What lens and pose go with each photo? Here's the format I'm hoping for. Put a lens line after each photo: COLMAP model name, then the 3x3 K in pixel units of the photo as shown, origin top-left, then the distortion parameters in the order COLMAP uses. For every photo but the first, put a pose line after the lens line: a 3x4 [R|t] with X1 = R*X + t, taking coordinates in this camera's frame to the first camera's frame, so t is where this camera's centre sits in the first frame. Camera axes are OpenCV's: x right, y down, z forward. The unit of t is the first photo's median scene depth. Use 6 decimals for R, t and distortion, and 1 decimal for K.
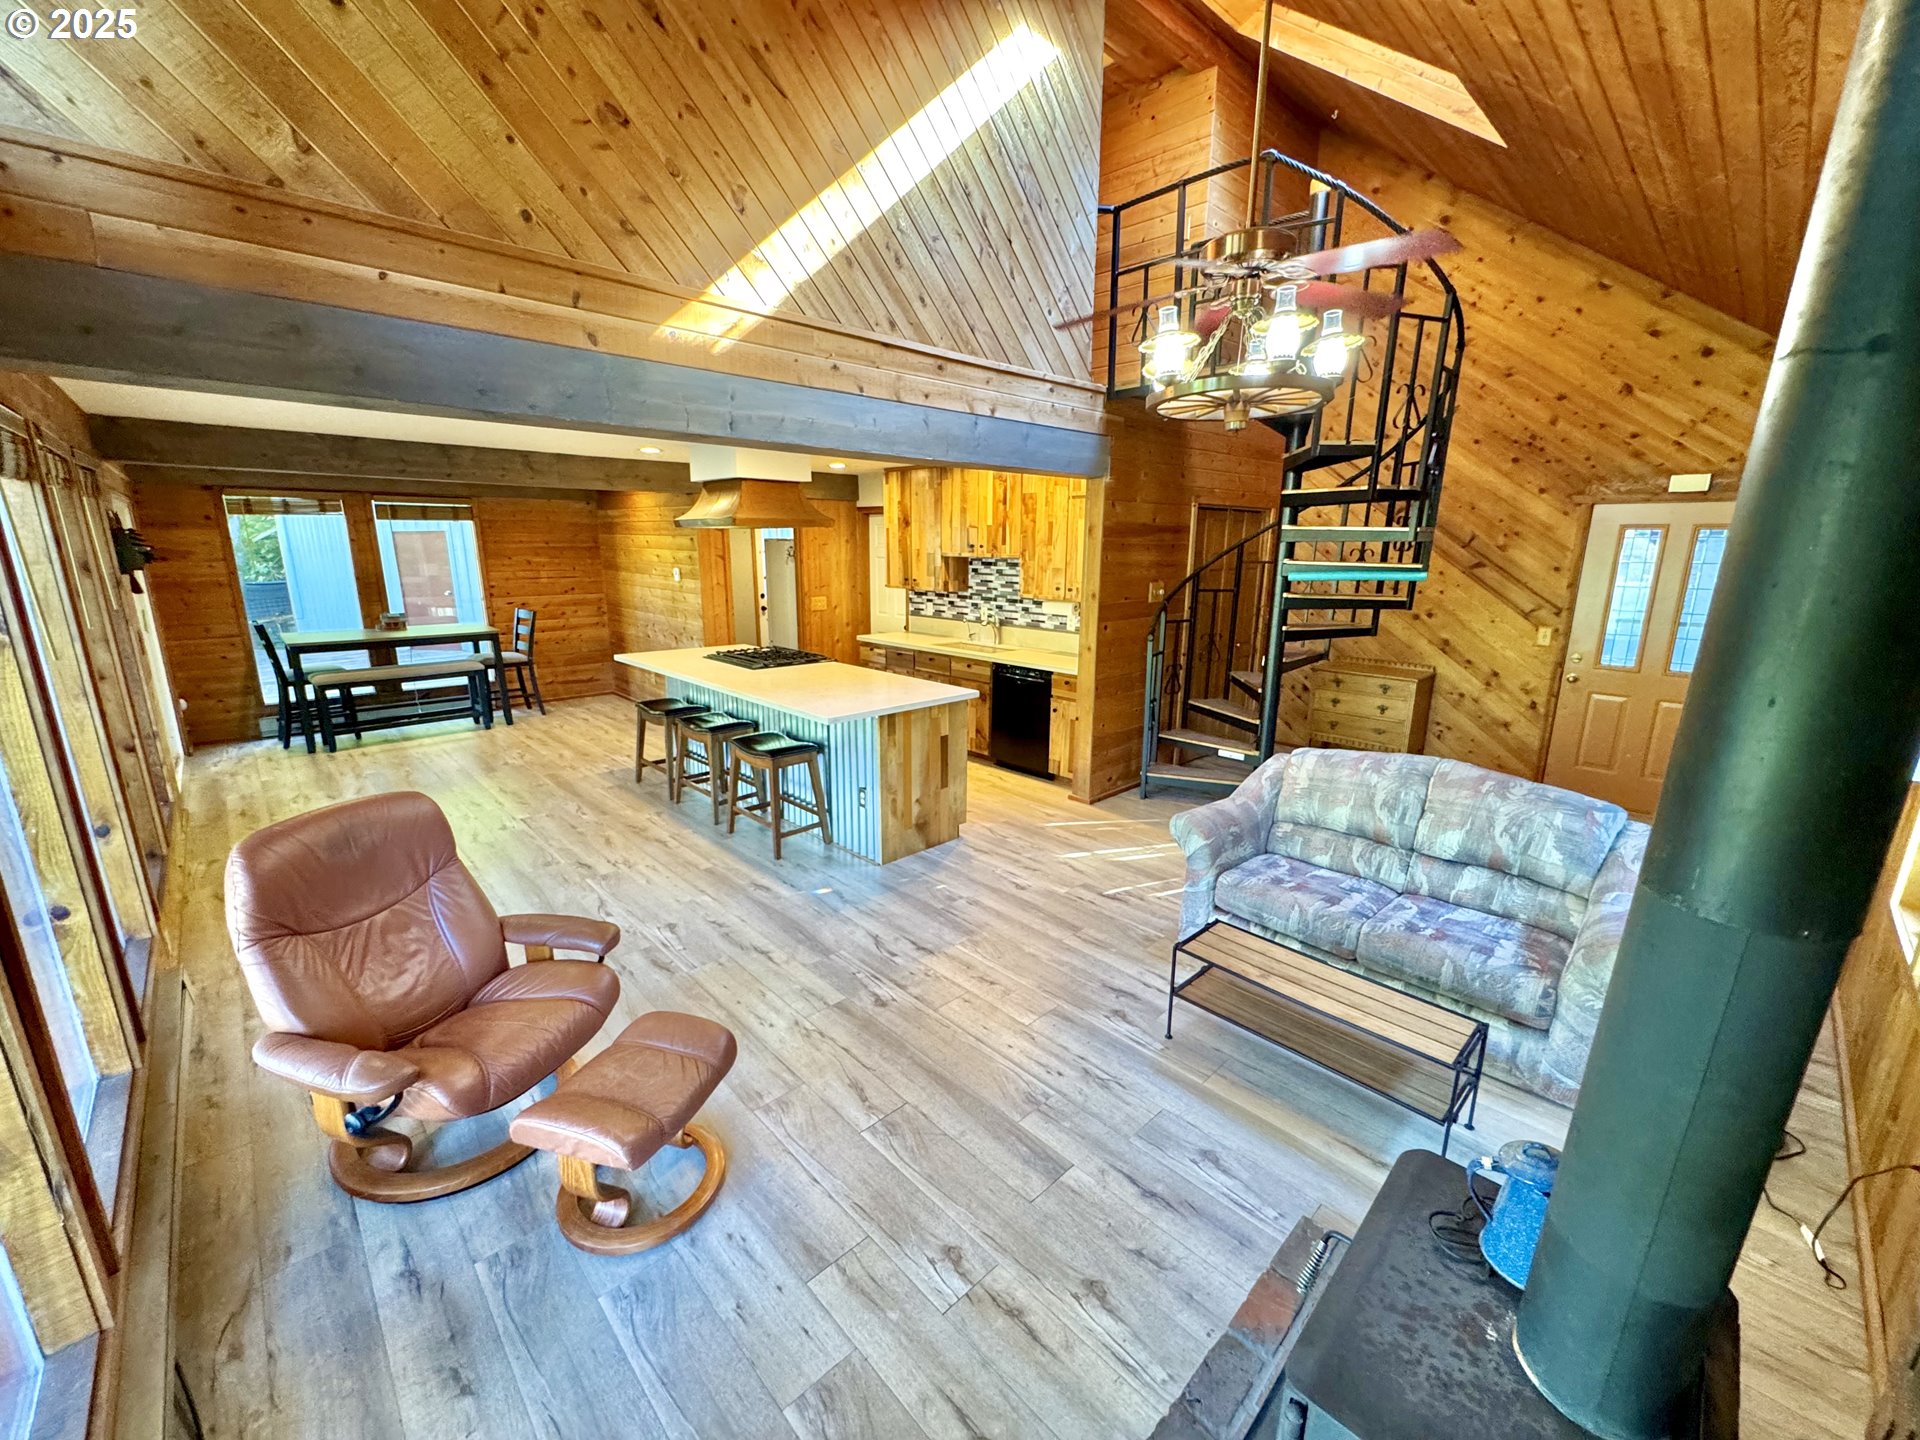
lens RADIAL K [[770.2, 0, 959.3], [0, 770.2, 720.5], [0, 0, 1]] dist [-0.002867, -0.000209]
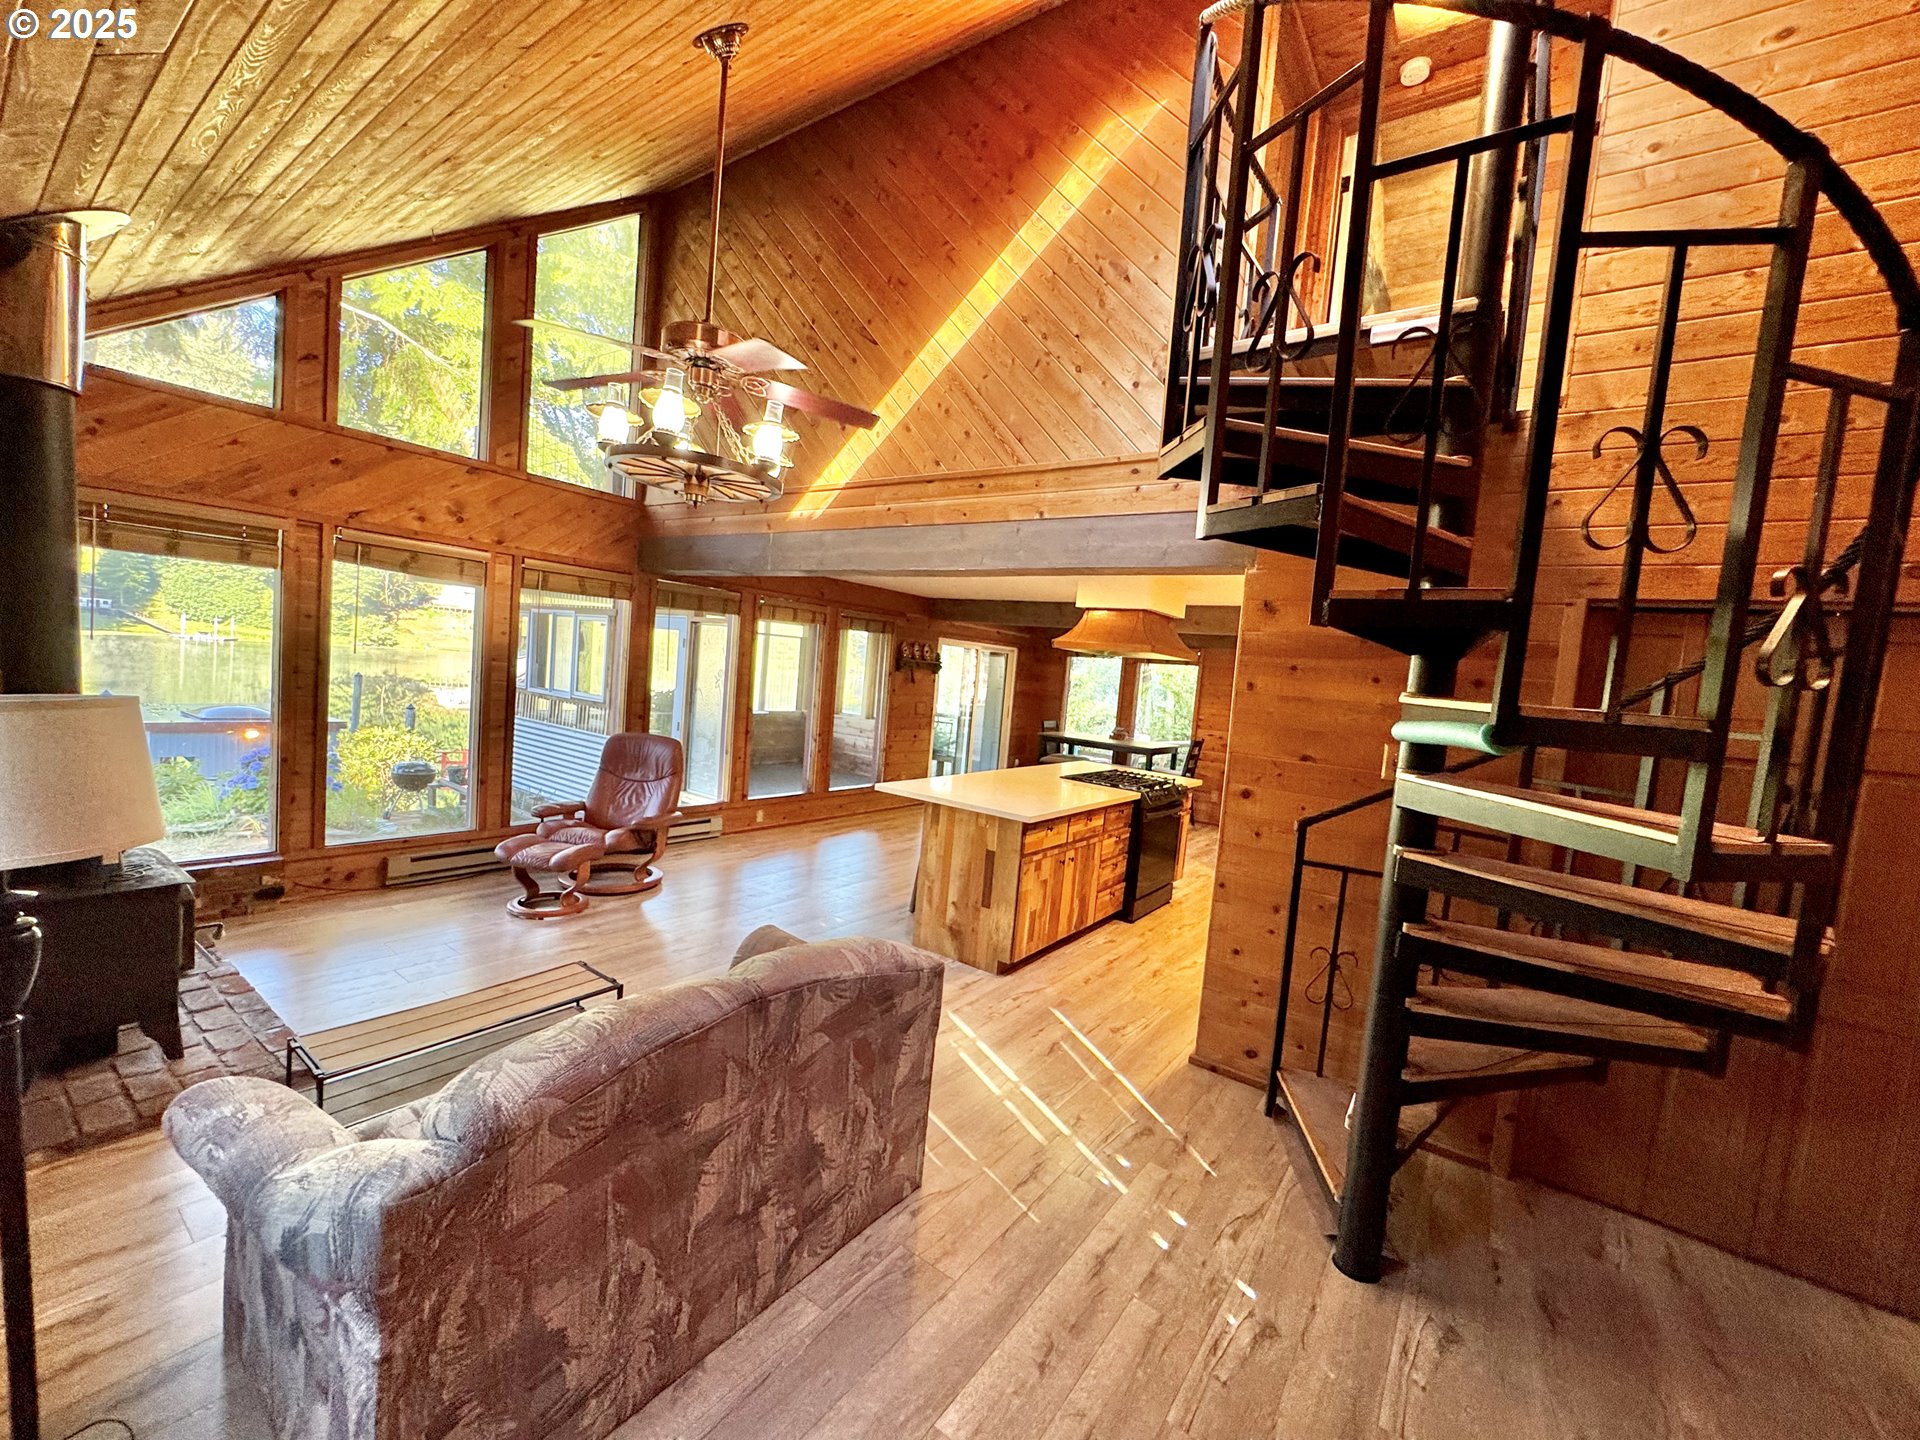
lens RADIAL K [[767.6, 0, 959.3], [0, 767.6, 717.4], [0, 0, 1]] dist [-0.005726, 0.000906]
pose [[0.185693, 0.066653, -0.980345, 0.824755], [-0.304118, 0.952607, 0.007162, -0.121370], [0.934361, 0.296811, 0.197162, 0.686265]]
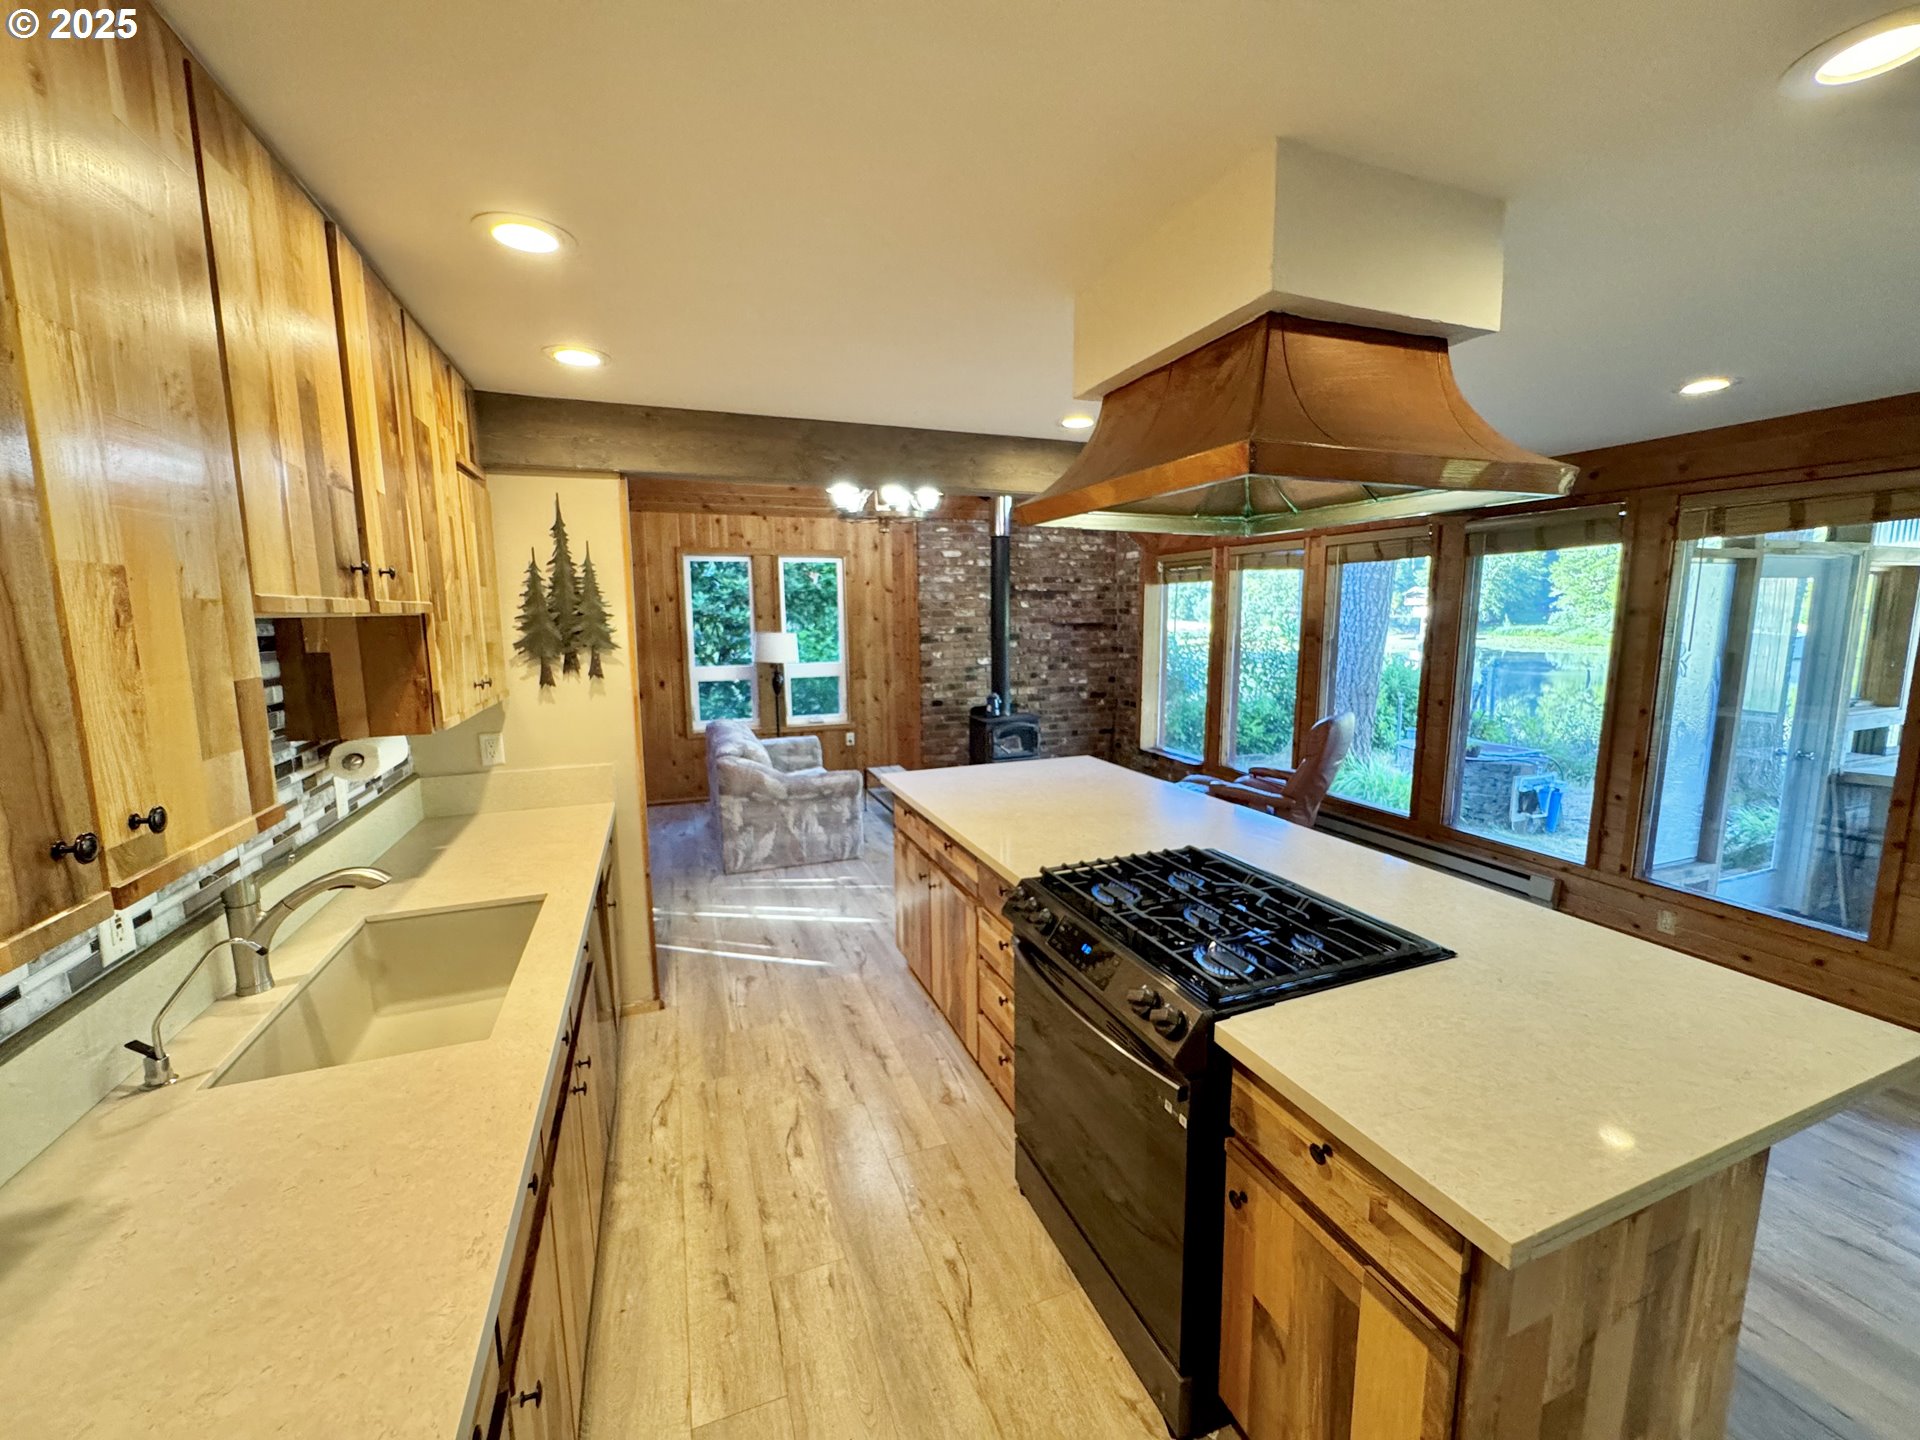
lens RADIAL K [[767.6, 0, 958.0], [0, 767.6, 722.3], [0, 0, 1]] dist [-0.005726, 0.000906]
pose [[-0.921685, -0.056885, 0.383745, -0.317529], [0.089427, 0.931395, 0.352853, -0.333059], [-0.377491, 0.359537, -0.853366, 1.530985]]
